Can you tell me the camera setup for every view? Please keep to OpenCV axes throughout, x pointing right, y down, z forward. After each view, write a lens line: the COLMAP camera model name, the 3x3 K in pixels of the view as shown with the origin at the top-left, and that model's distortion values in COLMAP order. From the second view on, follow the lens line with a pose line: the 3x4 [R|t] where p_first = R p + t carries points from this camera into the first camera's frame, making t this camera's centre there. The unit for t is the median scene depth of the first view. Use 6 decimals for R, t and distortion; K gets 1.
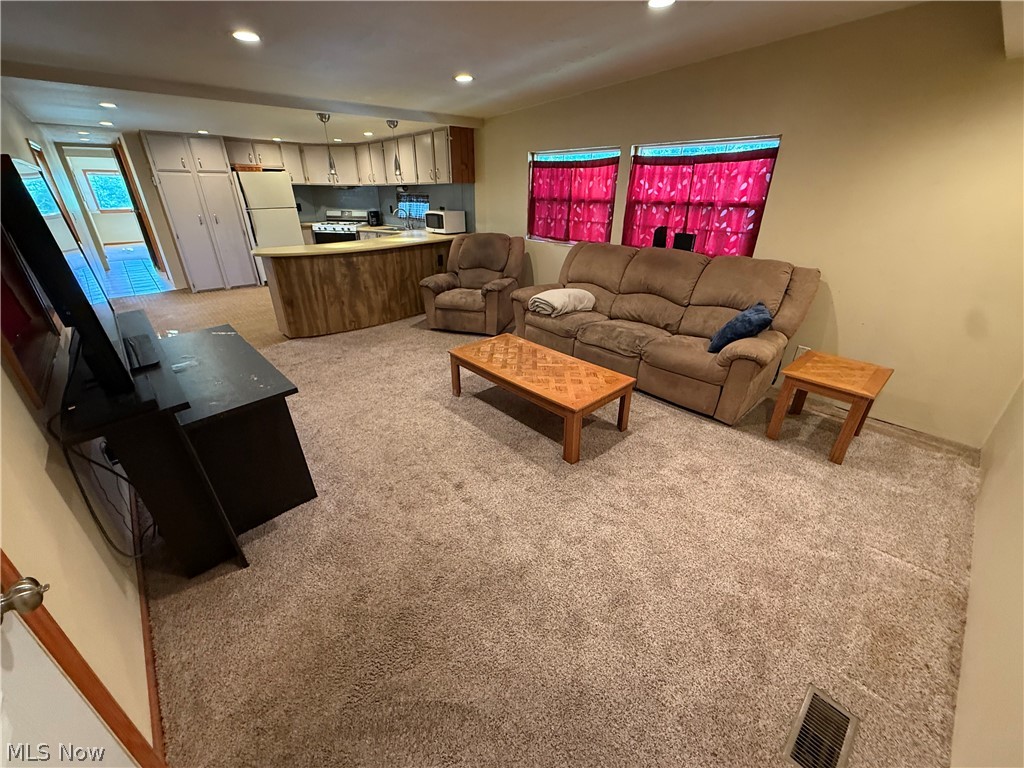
lens RADIAL K [[406.4, 0, 509.1], [0, 406.4, 383.7], [0, 0, 1]] dist [-0.002026, -0.000223]
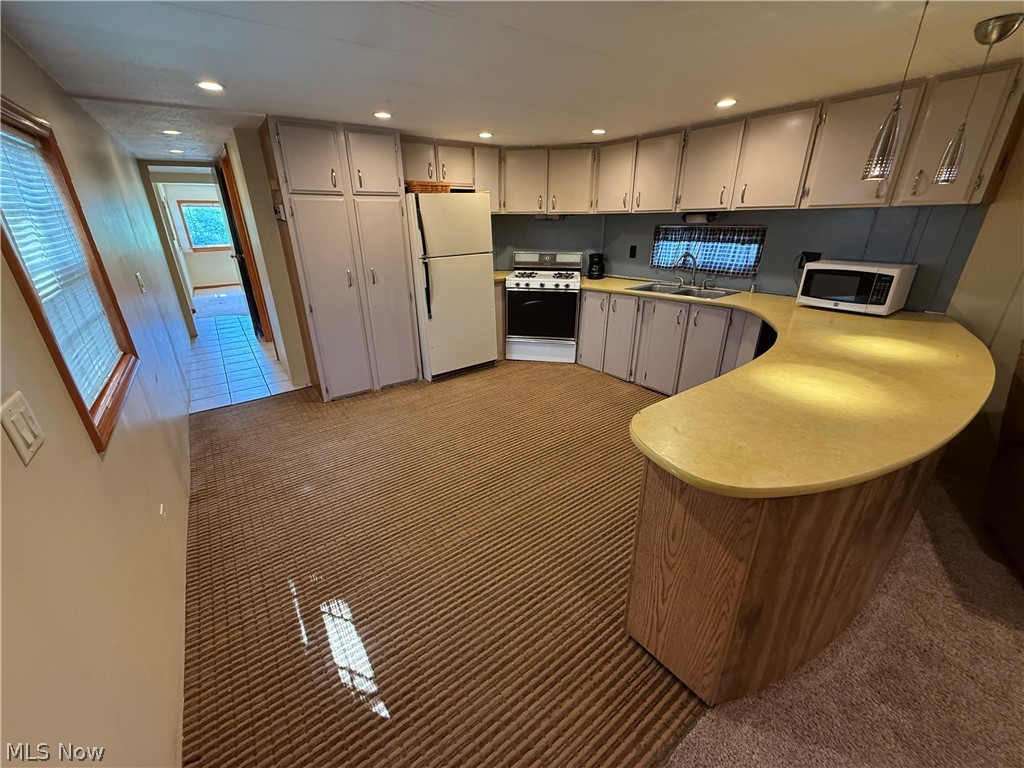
lens RADIAL K [[406.4, 0, 507.7], [0, 406.4, 384.2], [0, 0, 1]] dist [-0.002026, -0.000223]
pose [[0.992596, 0.029766, -0.117762, -0.488312], [-0.035921, 0.998078, -0.050494, -0.245060], [0.116032, 0.054350, 0.991757, 0.491879]]
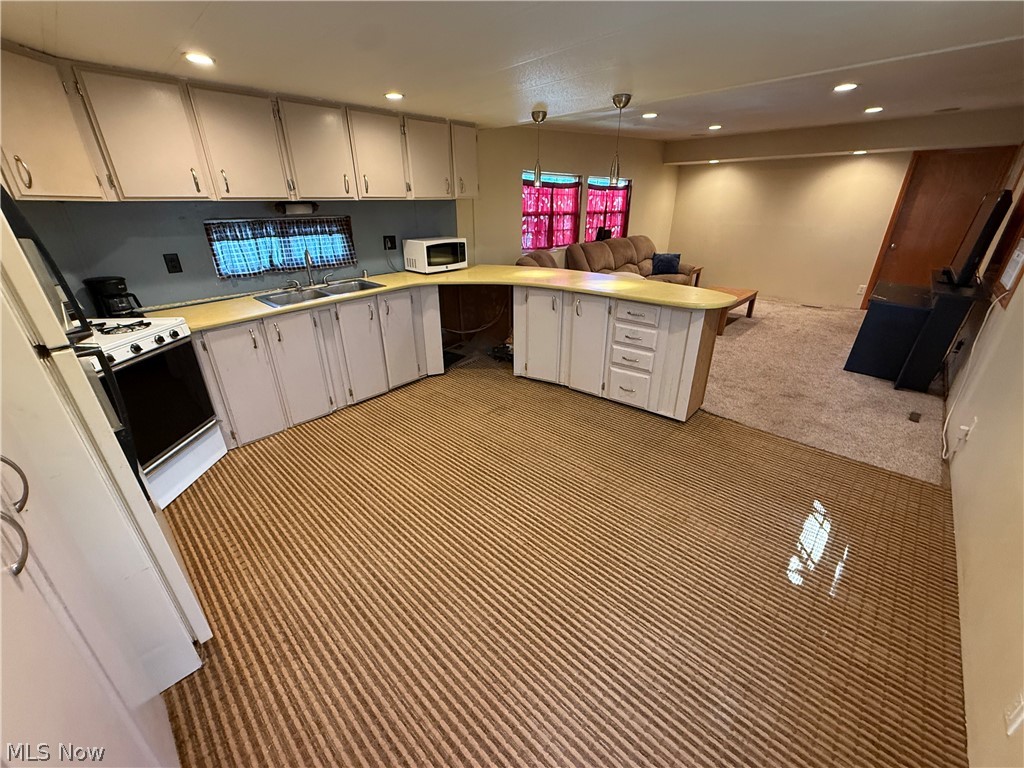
lens RADIAL K [[406.4, 0, 510.1], [0, 406.4, 383.2], [0, 0, 1]] dist [-0.002026, -0.000223]
pose [[-0.065707, -0.406353, 0.911350, -0.861529], [0.435828, 0.809914, 0.392548, -0.431404], [-0.897628, 0.422985, 0.123883, 0.886044]]
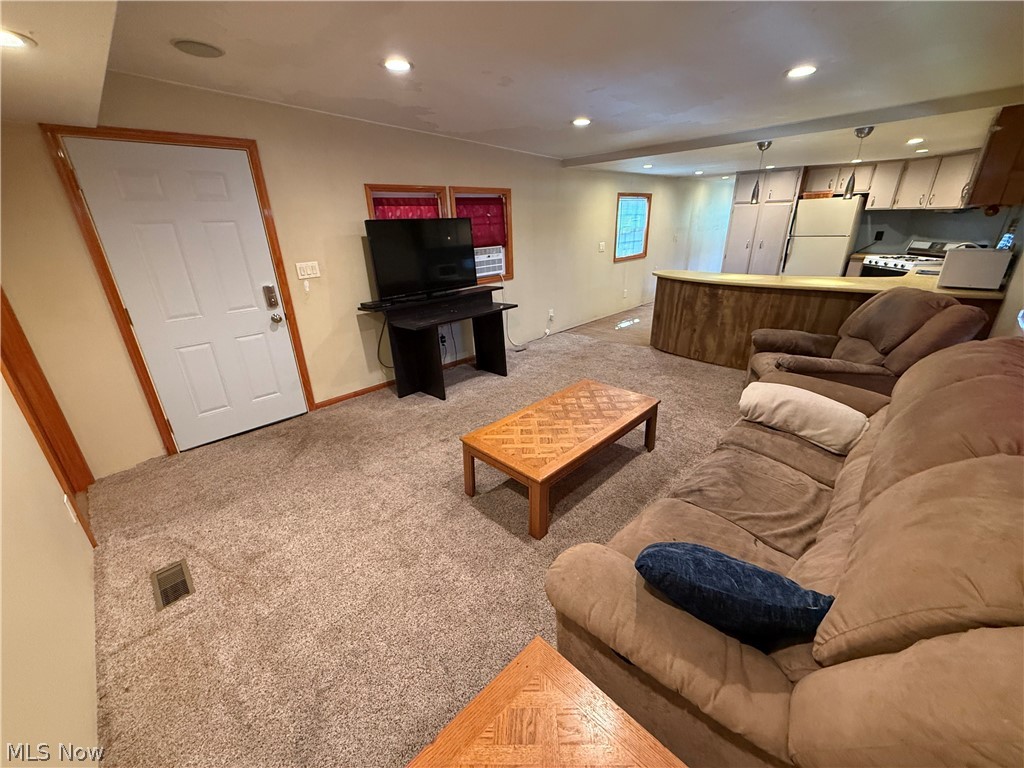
lens RADIAL K [[406.4, 0, 511.2], [0, 406.4, 384.0], [0, 0, 1]] dist [-0.002026, -0.000223]
pose [[0.044373, 0.370584, -0.927738, 0.415320], [-0.408865, 0.854053, 0.321595, -0.168678], [0.911515, 0.365049, 0.189416, 0.335749]]
